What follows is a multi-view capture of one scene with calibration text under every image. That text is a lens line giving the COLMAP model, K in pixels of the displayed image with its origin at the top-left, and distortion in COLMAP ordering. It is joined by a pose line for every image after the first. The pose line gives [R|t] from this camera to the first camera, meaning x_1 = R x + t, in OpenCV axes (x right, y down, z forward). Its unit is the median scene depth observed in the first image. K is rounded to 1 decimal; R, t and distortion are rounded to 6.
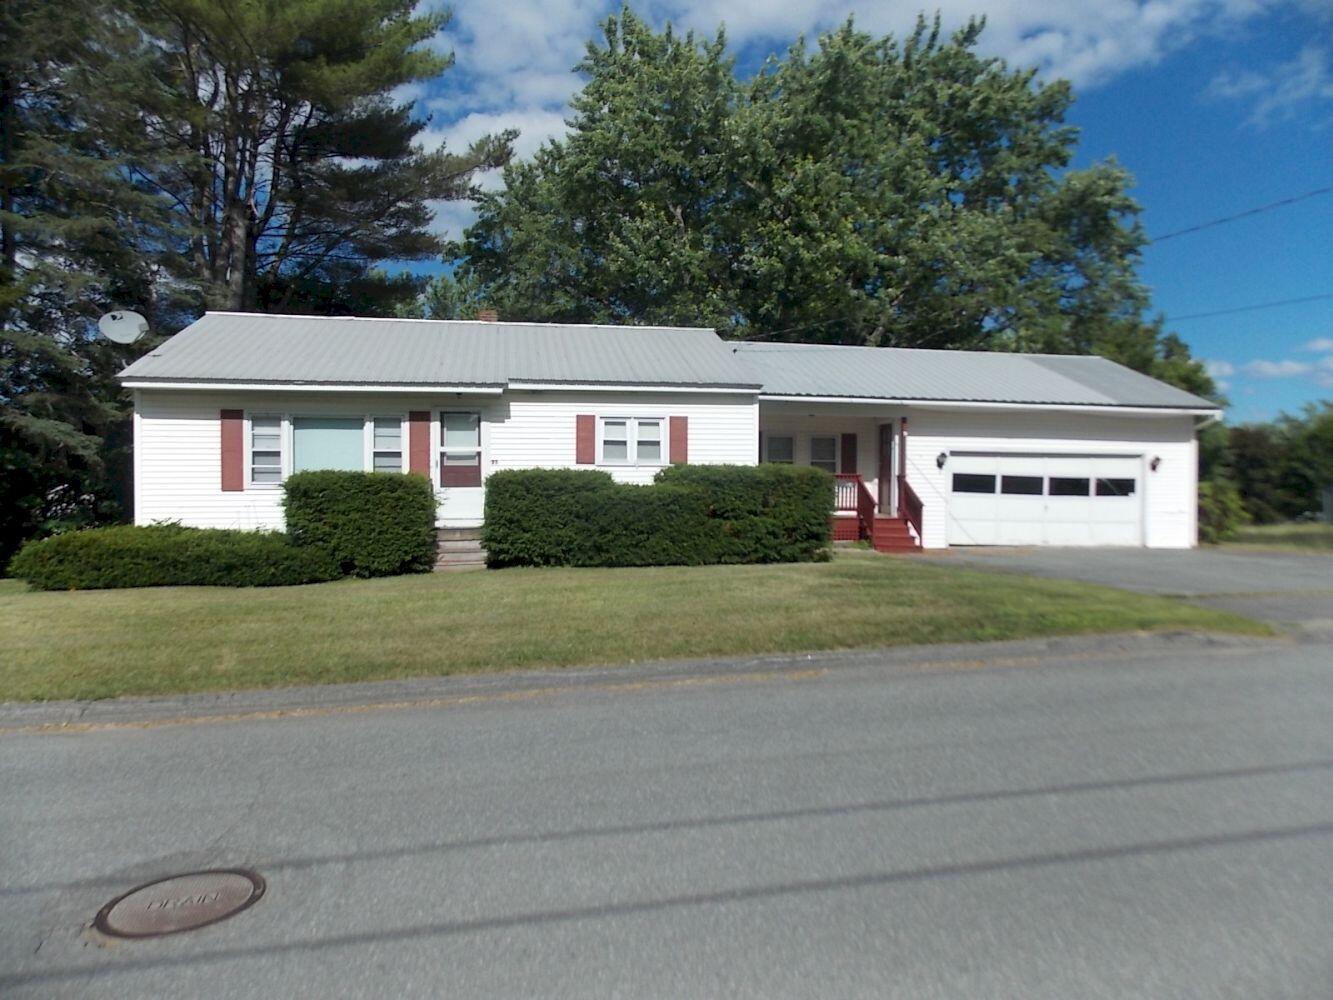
lens RADIAL K [[875.8, 0, 666.5], [0, 875.8, 500.0], [0, 0, 1]] dist [0.008157, 0.001898]
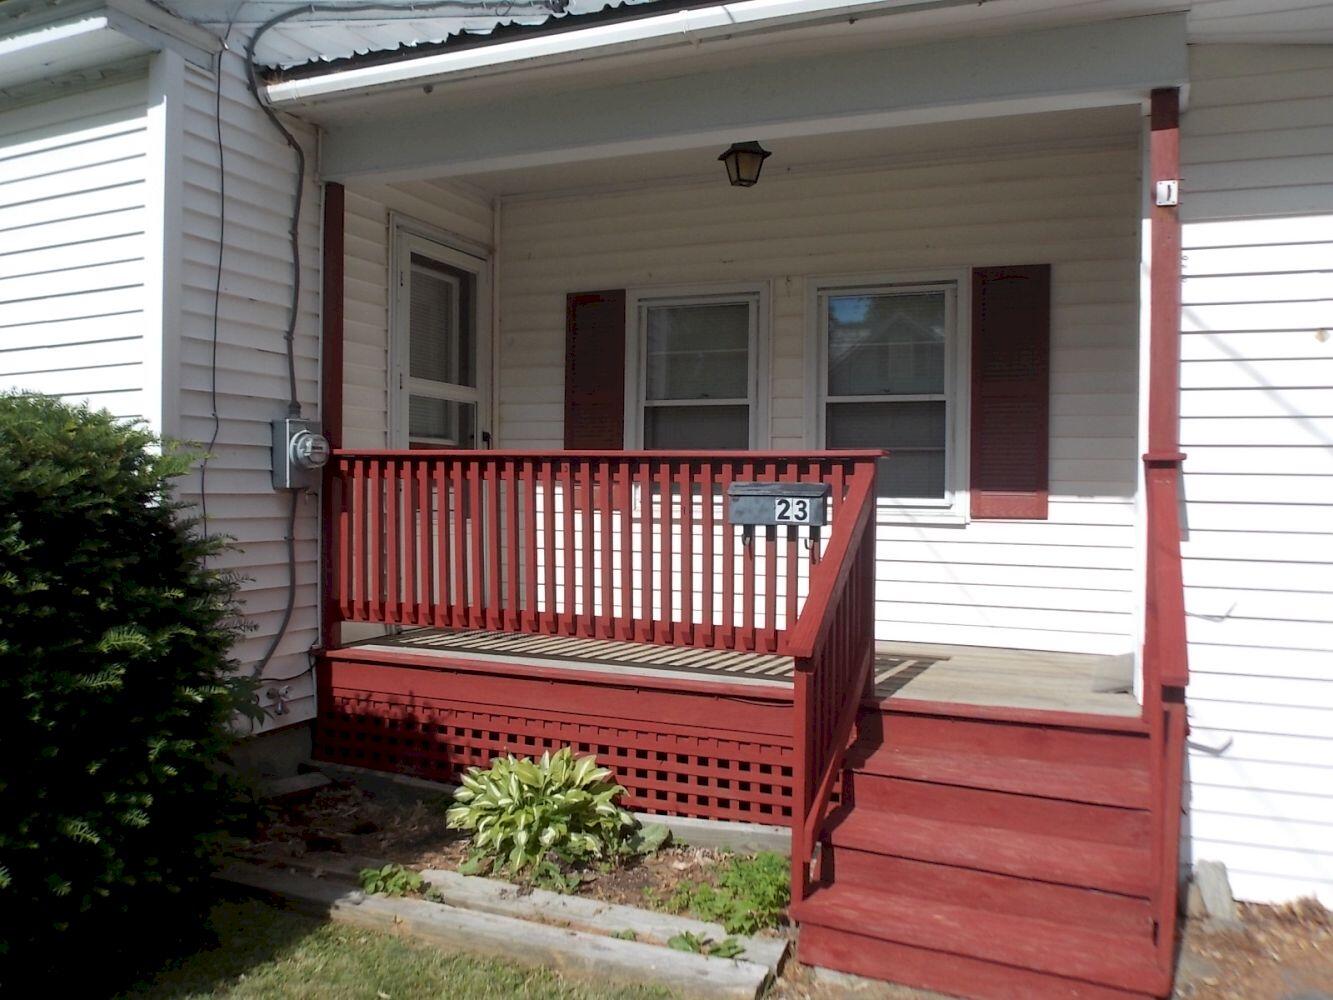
lens RADIAL K [[1051.7, 0, 666.5], [0, 1051.7, 500.0], [0, 0, 1]] dist [-0.038769, 0.001718]
pose [[0.842509, -0.000828, -0.538682, 0.333186], [-0.001751, 0.999989, -0.004276, -0.019321], [0.538680, 0.004546, 0.842498, 0.883816]]
